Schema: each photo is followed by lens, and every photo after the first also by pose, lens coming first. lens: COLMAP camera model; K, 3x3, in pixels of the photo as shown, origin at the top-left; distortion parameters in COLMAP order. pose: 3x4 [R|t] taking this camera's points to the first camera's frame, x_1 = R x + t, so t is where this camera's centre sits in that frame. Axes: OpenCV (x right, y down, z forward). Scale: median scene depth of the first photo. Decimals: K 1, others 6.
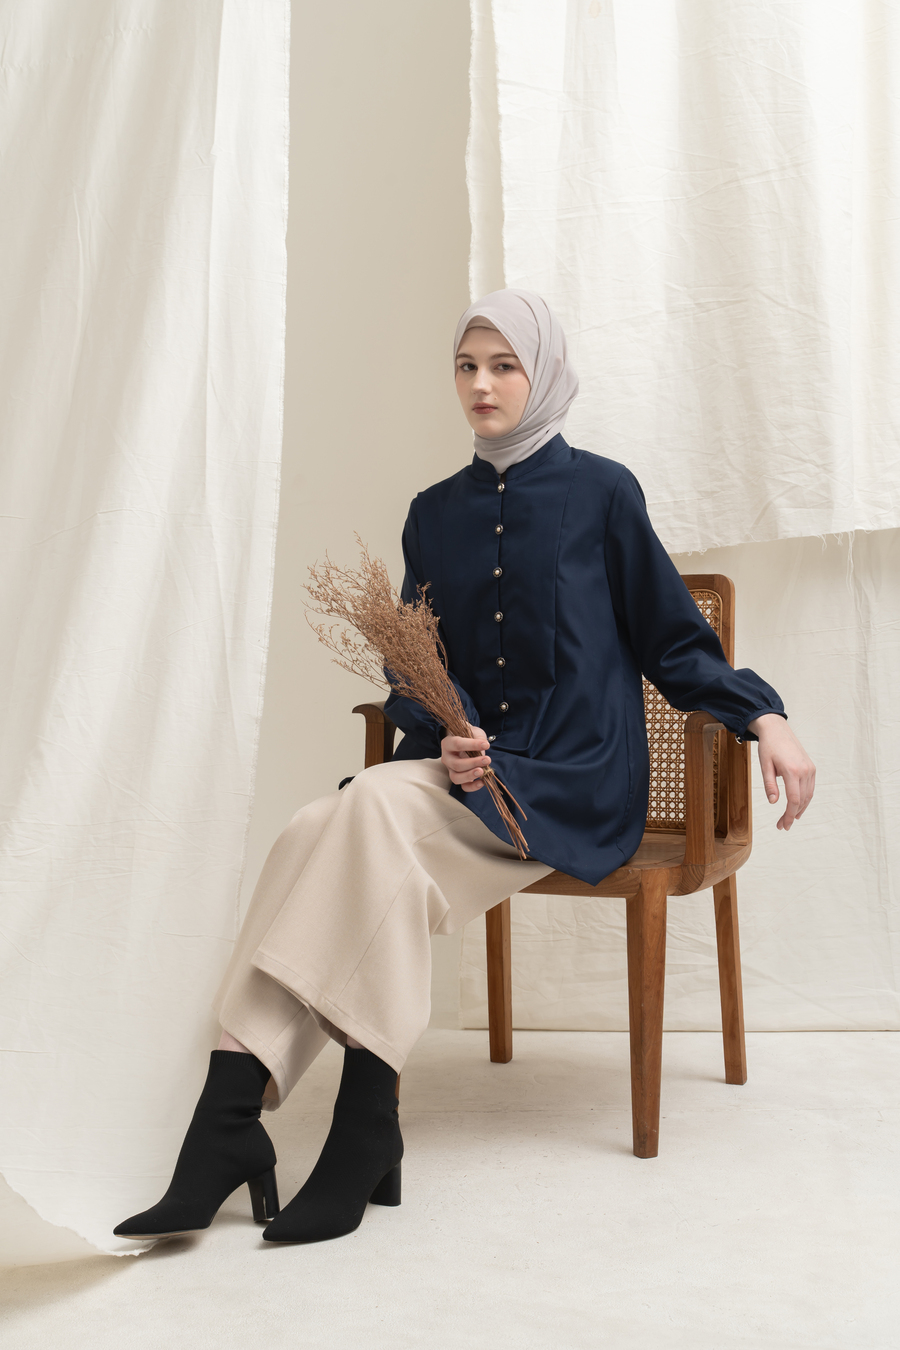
lens RADIAL K [[1927.2, 0, 442.2], [0, 1927.2, 685.8], [0, 0, 1]] dist [-0.019341, 0.000000]
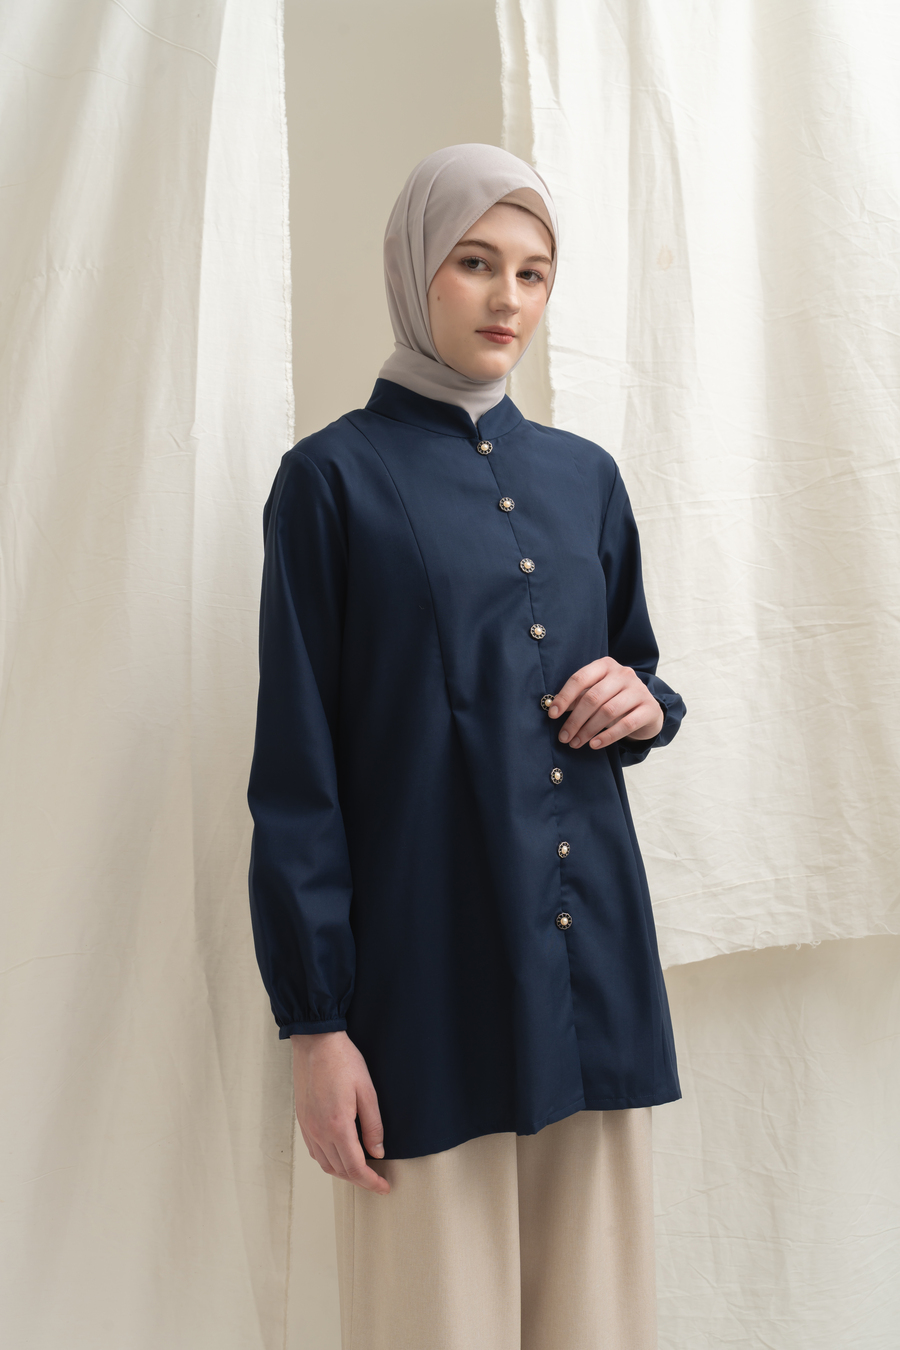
lens RADIAL K [[1565.7, 0, 379.2], [0, 1565.7, 699.2], [0, 0, 1]] dist [0.037071, 0.000000]
pose [[0.996061, -0.014128, 0.087535, -0.095000], [0.024768, 0.992259, -0.121692, -0.097947], [-0.085138, 0.123381, 0.988700, 0.394854]]
